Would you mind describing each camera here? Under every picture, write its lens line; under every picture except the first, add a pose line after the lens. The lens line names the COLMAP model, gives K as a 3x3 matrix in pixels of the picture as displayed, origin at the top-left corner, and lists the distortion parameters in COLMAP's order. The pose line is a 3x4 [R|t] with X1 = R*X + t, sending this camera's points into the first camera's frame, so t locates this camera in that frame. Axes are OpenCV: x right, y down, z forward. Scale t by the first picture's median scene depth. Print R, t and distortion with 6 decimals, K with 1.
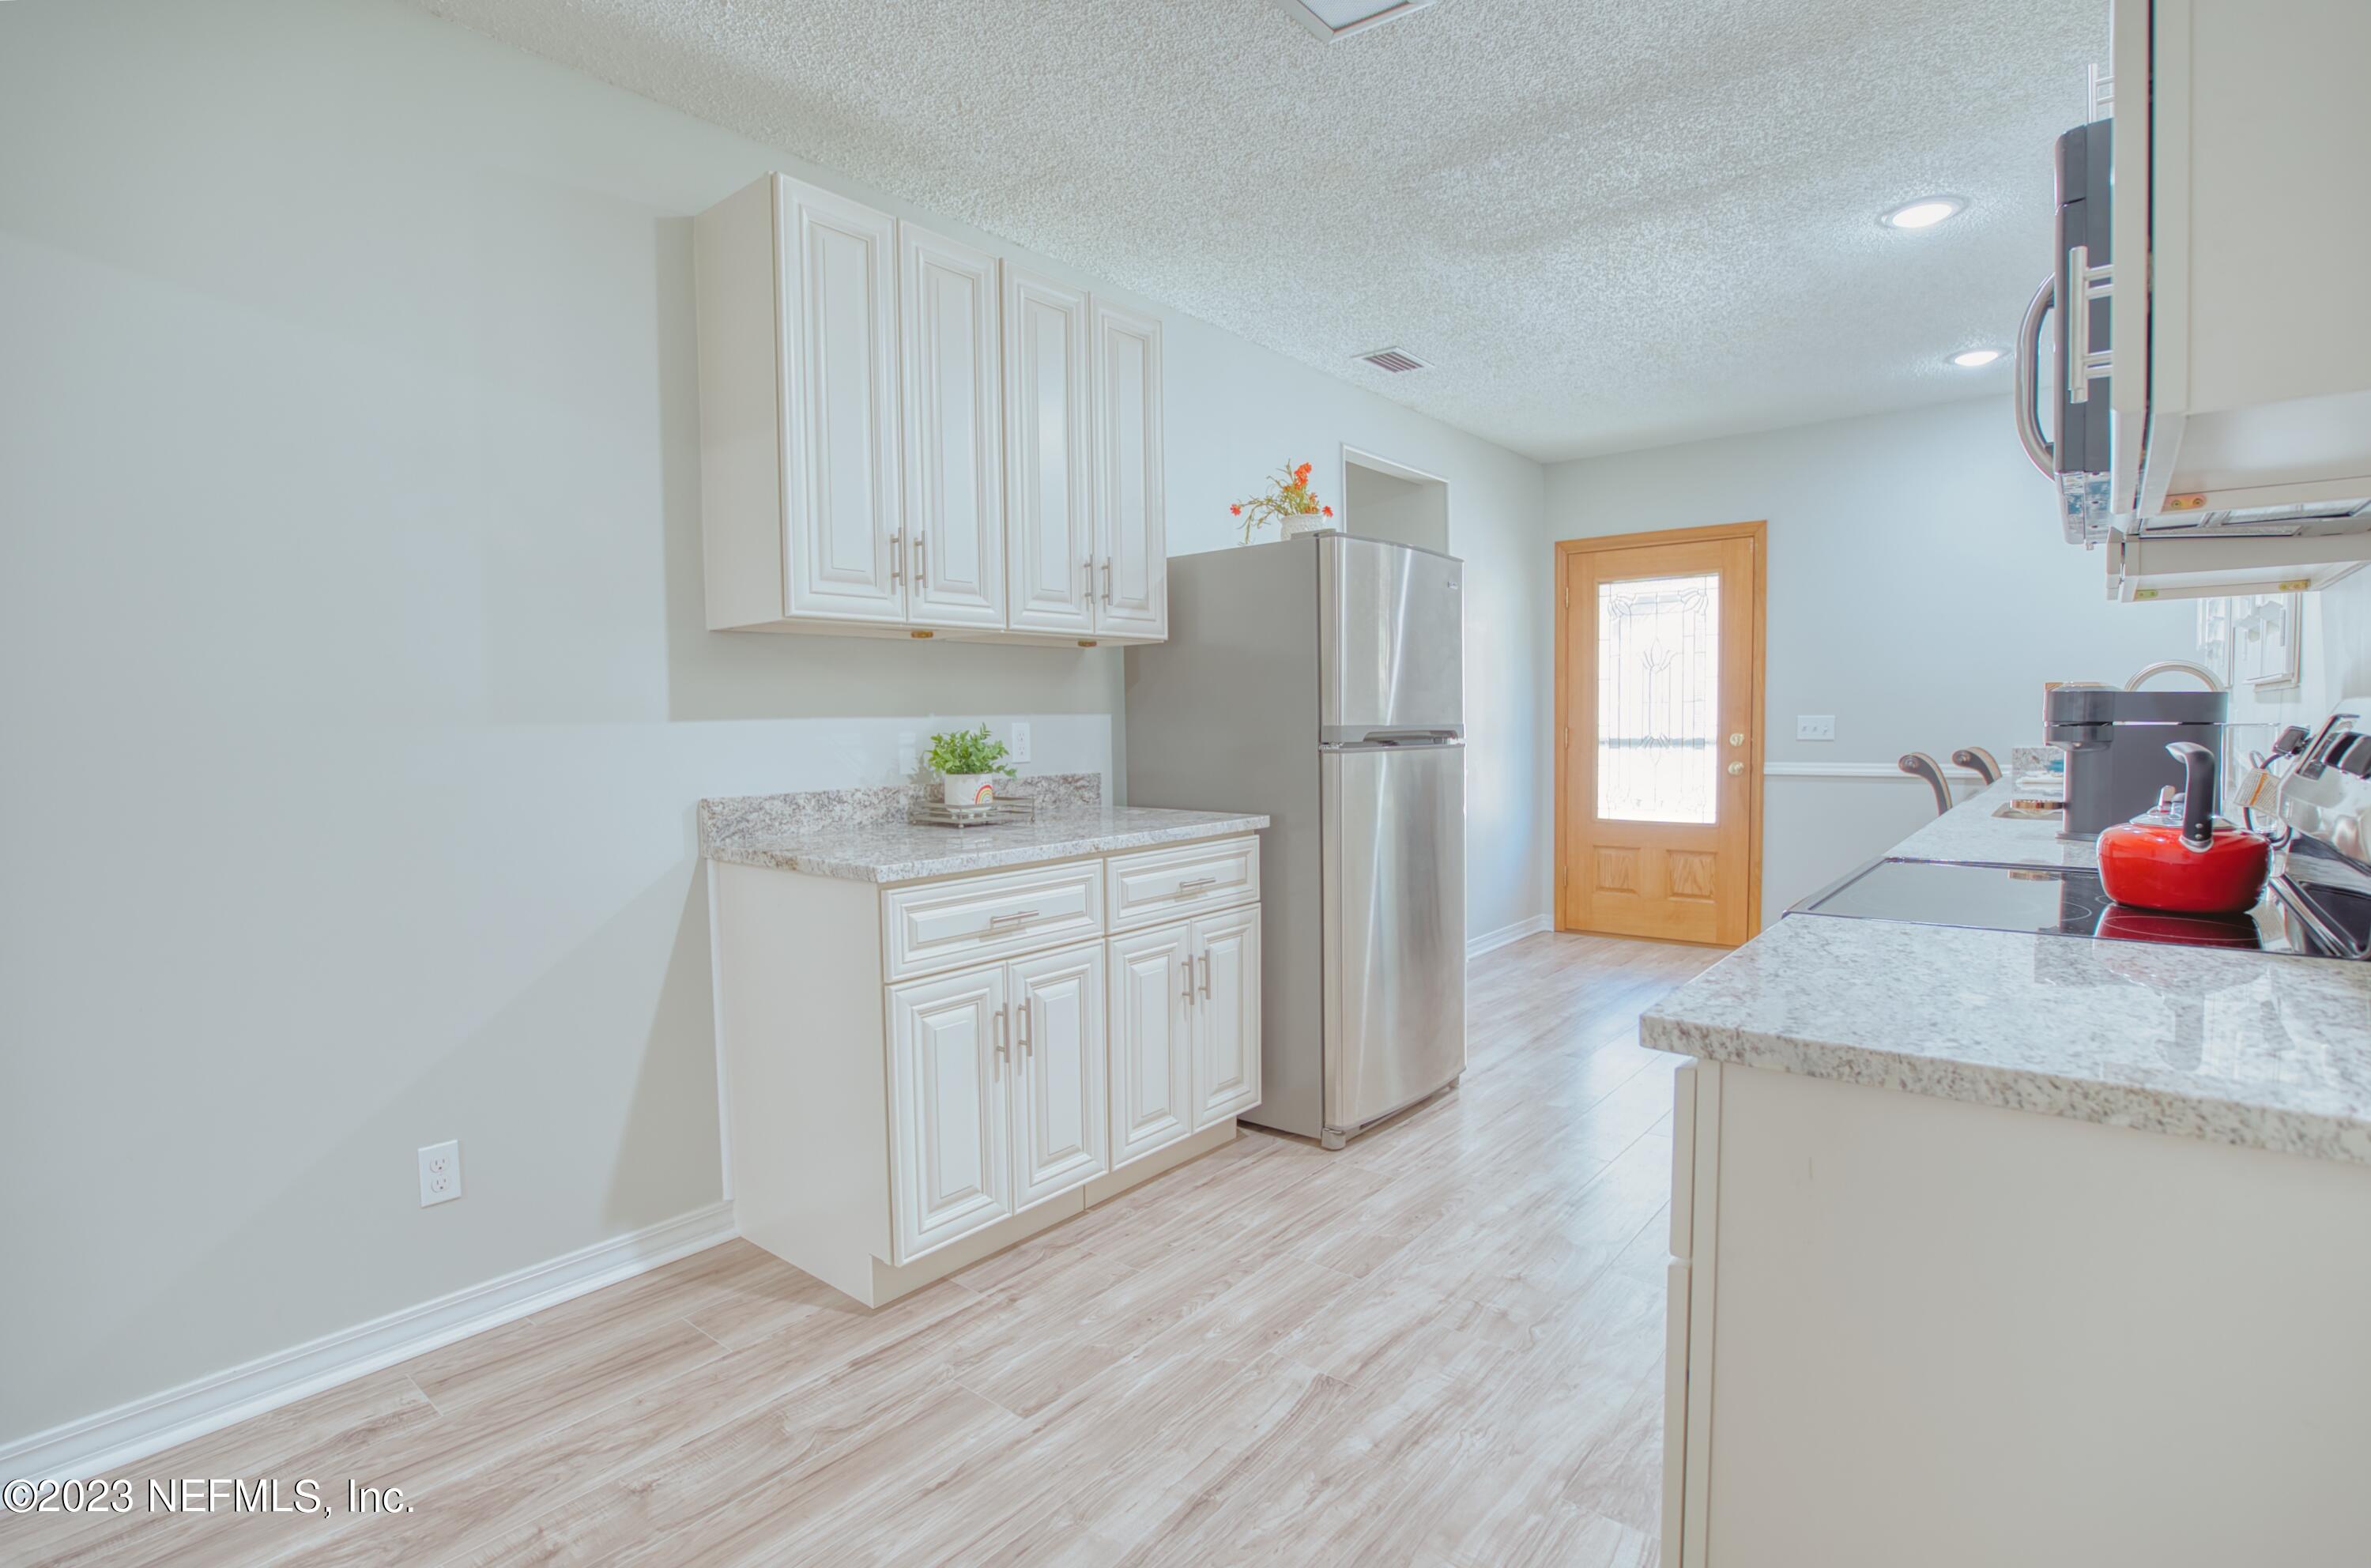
lens RADIAL K [[1110.0, 0, 1191.1], [0, 1110.0, 783.9], [0, 0, 1]] dist [-0.041100, 0.007523]
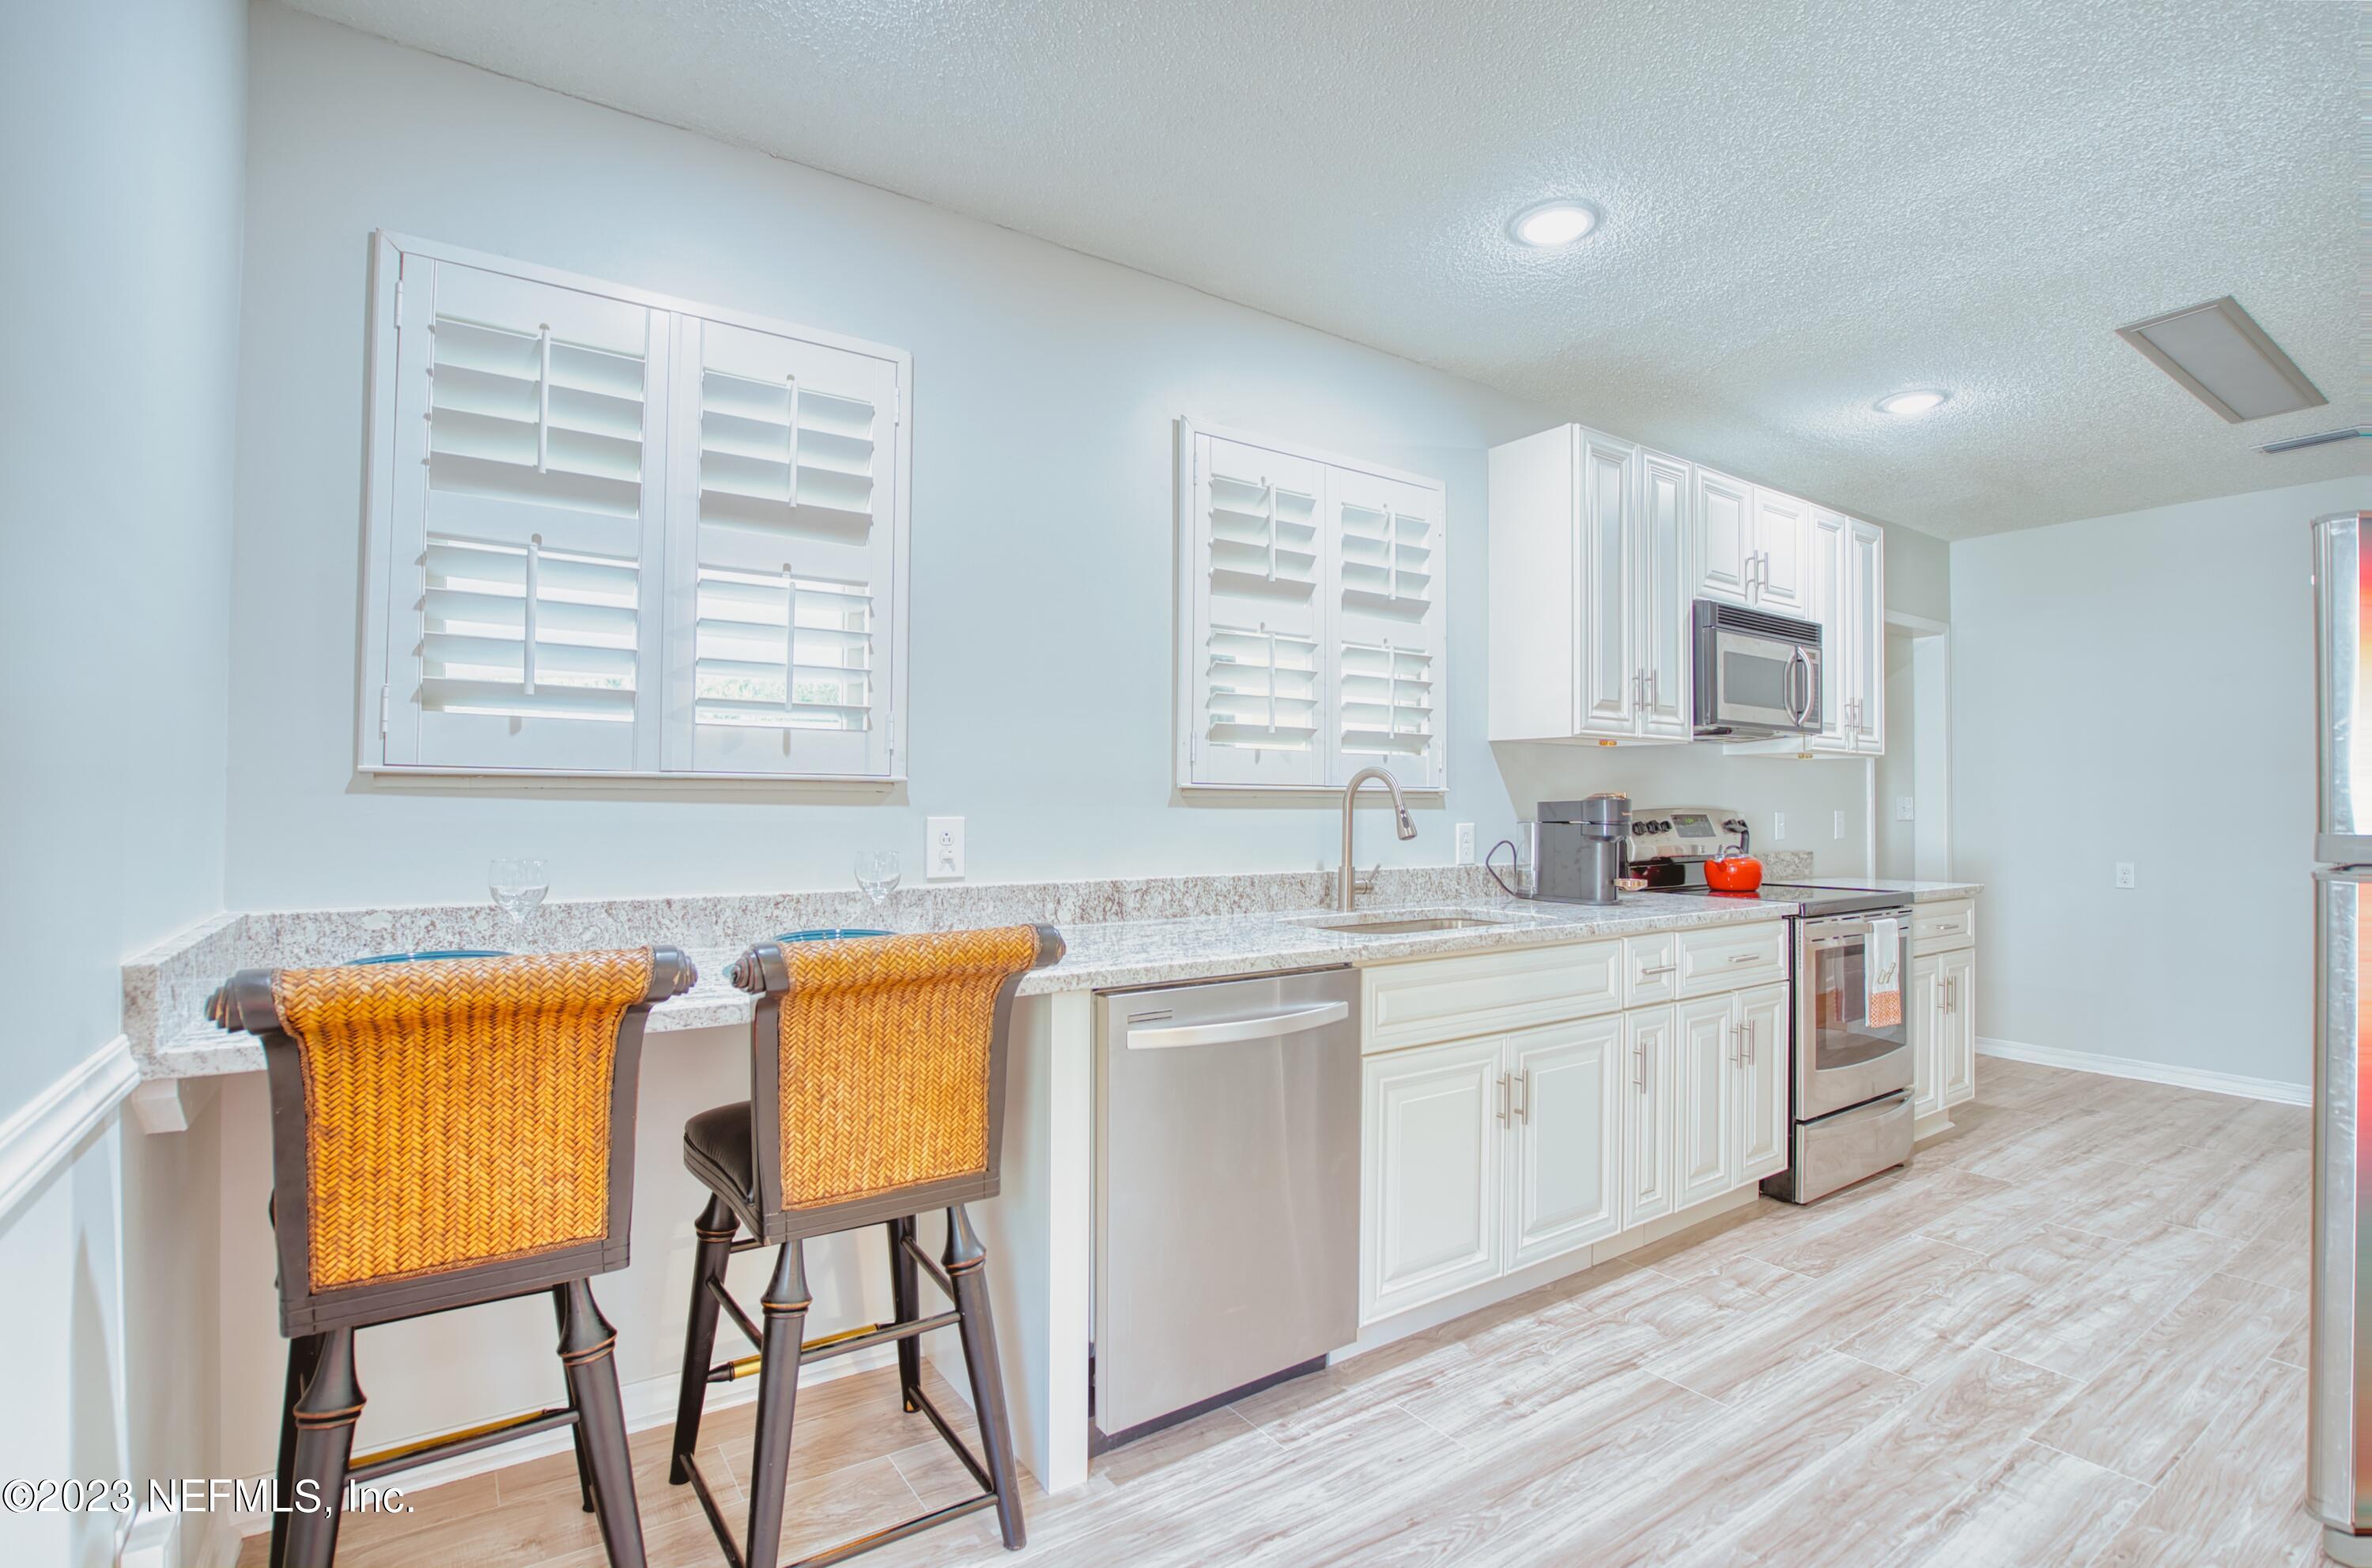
lens RADIAL K [[1110.5, 0, 1194.7], [0, 1110.5, 794.7], [0, 0, 1]] dist [-0.041100, 0.007523]
pose [[-0.963370, 0.020039, 0.267427, 0.938832], [0.030577, 0.998909, 0.035300, -0.157408], [-0.266428, 0.042184, -0.962931, 2.480040]]
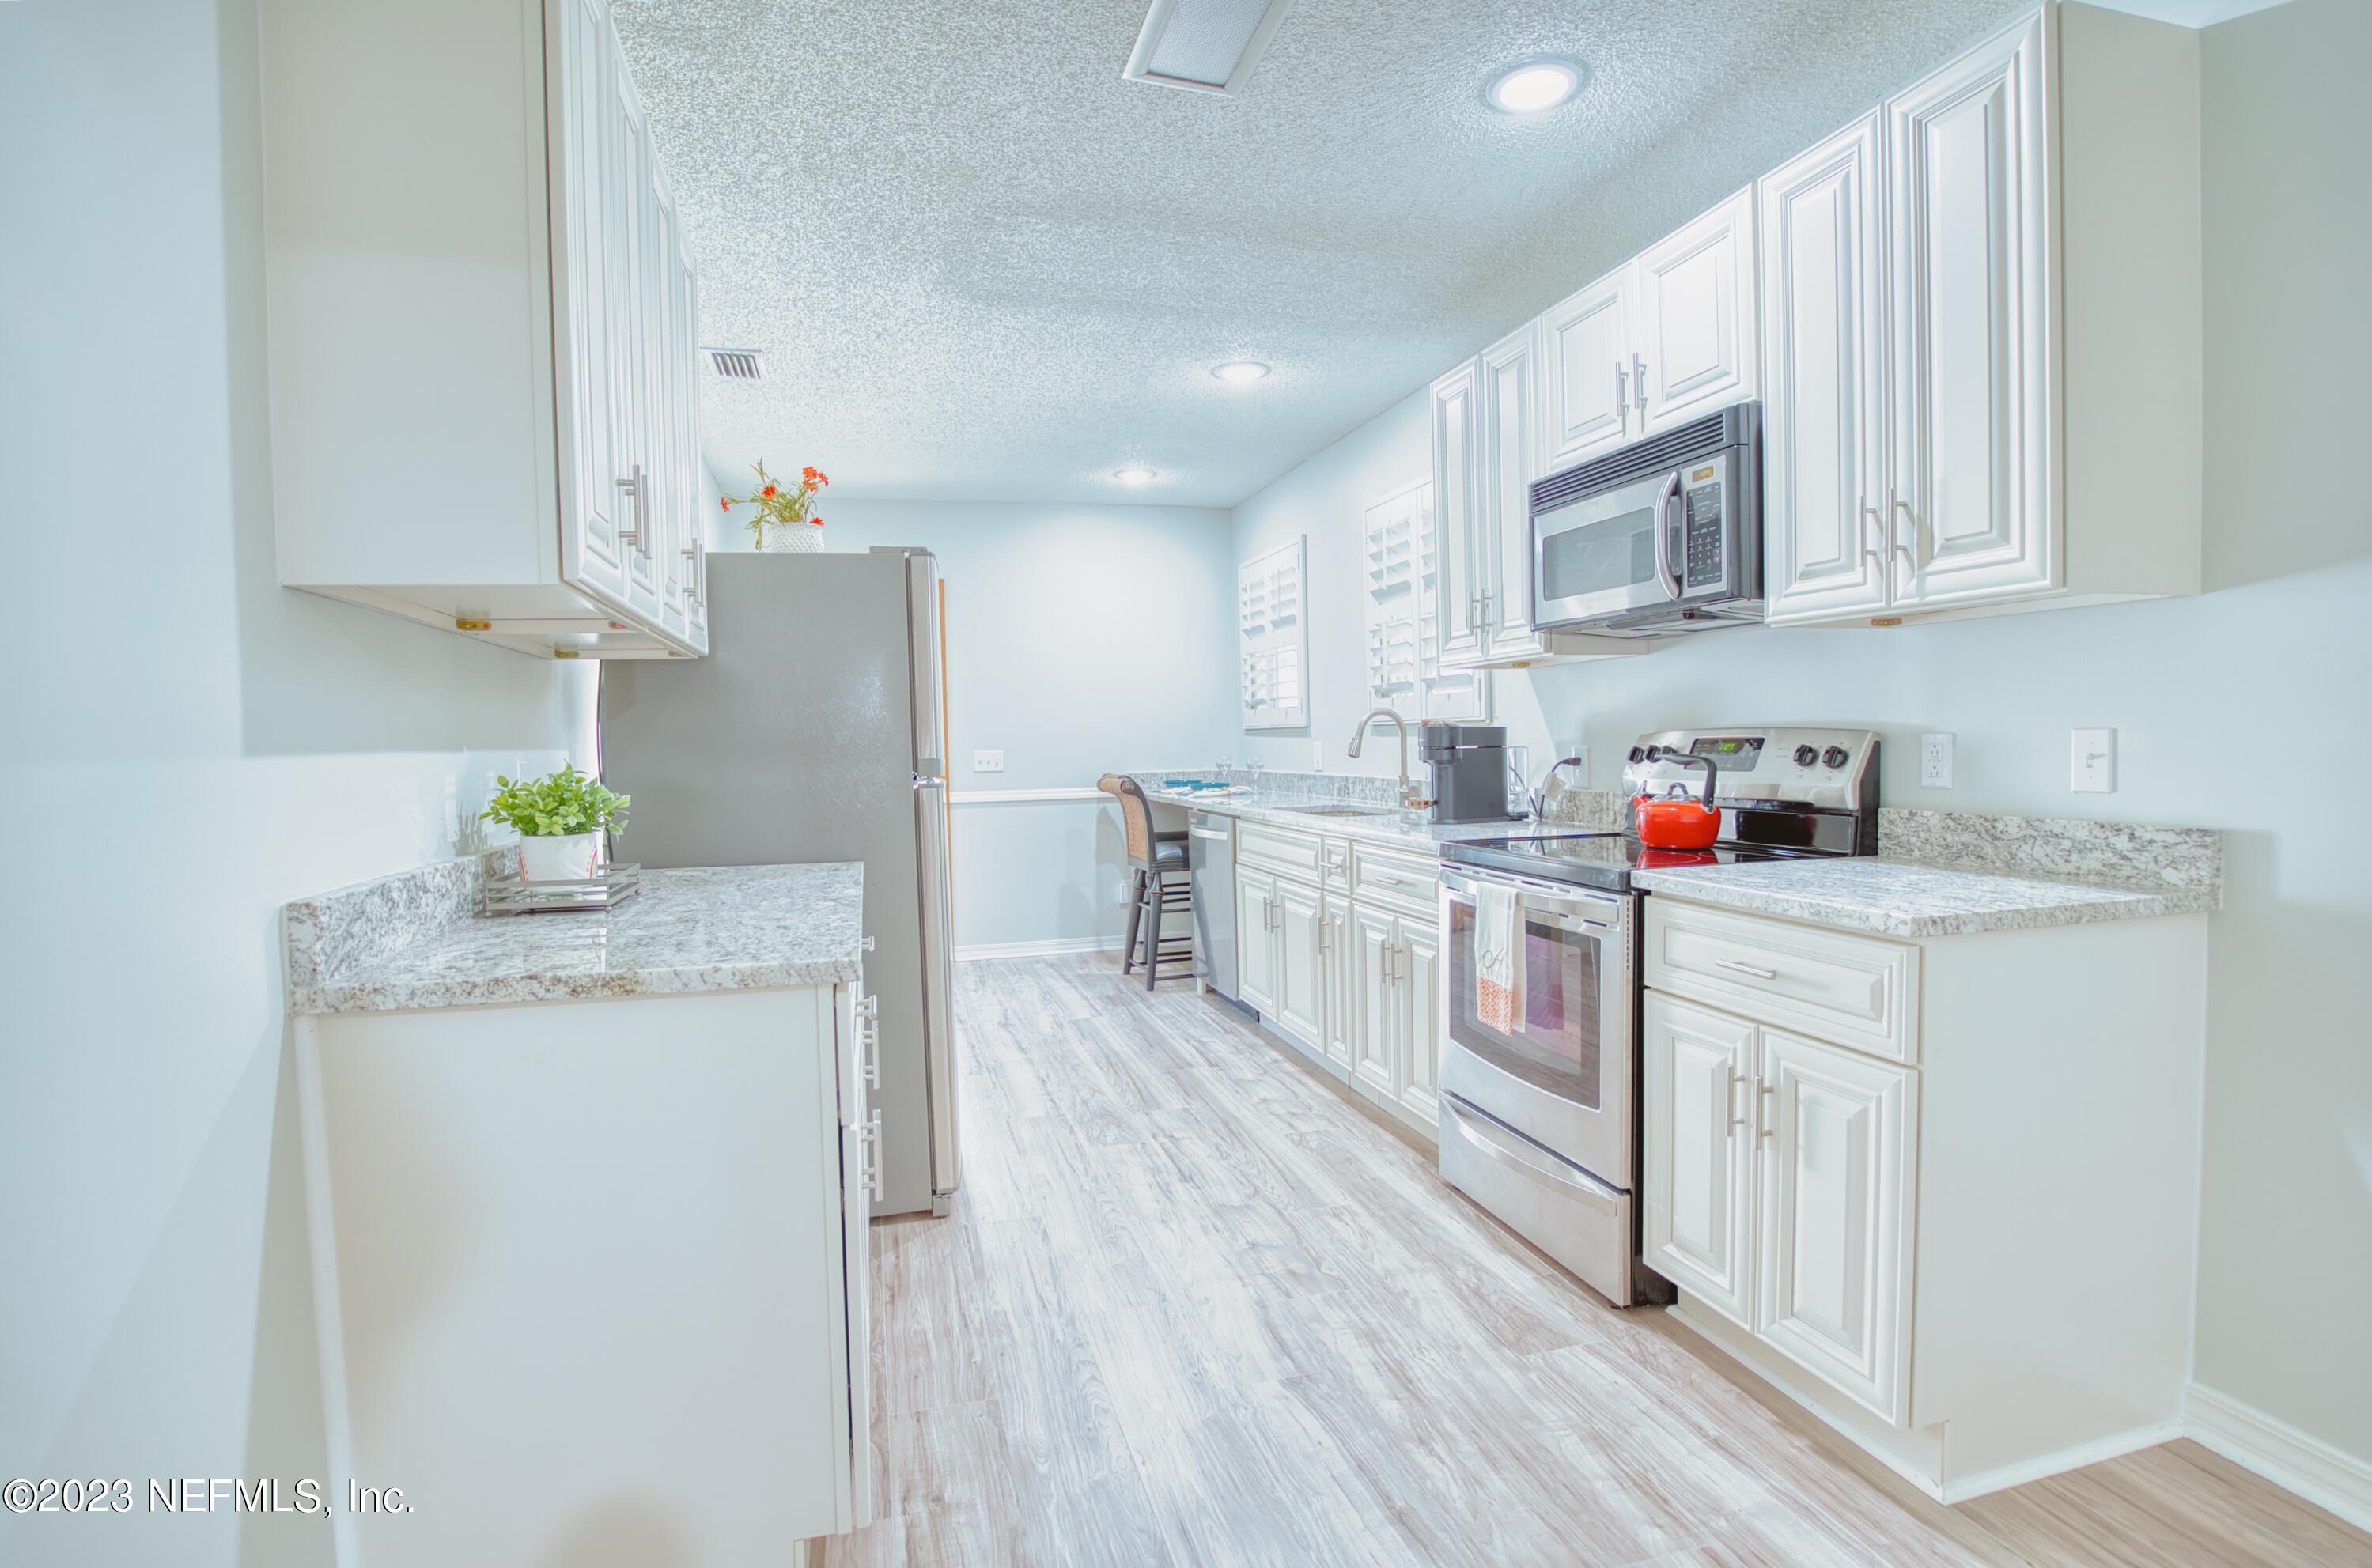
lens RADIAL K [[1110.4, 0, 1108.8], [0, 1110.4, 788.1], [0, 0, 1]] dist [-0.041100, 0.007523]
pose [[0.609791, -0.031664, 0.791930, -0.680753], [0.059679, 0.998199, -0.006042, -0.017362], [-0.790312, 0.050946, 0.610582, 0.412515]]
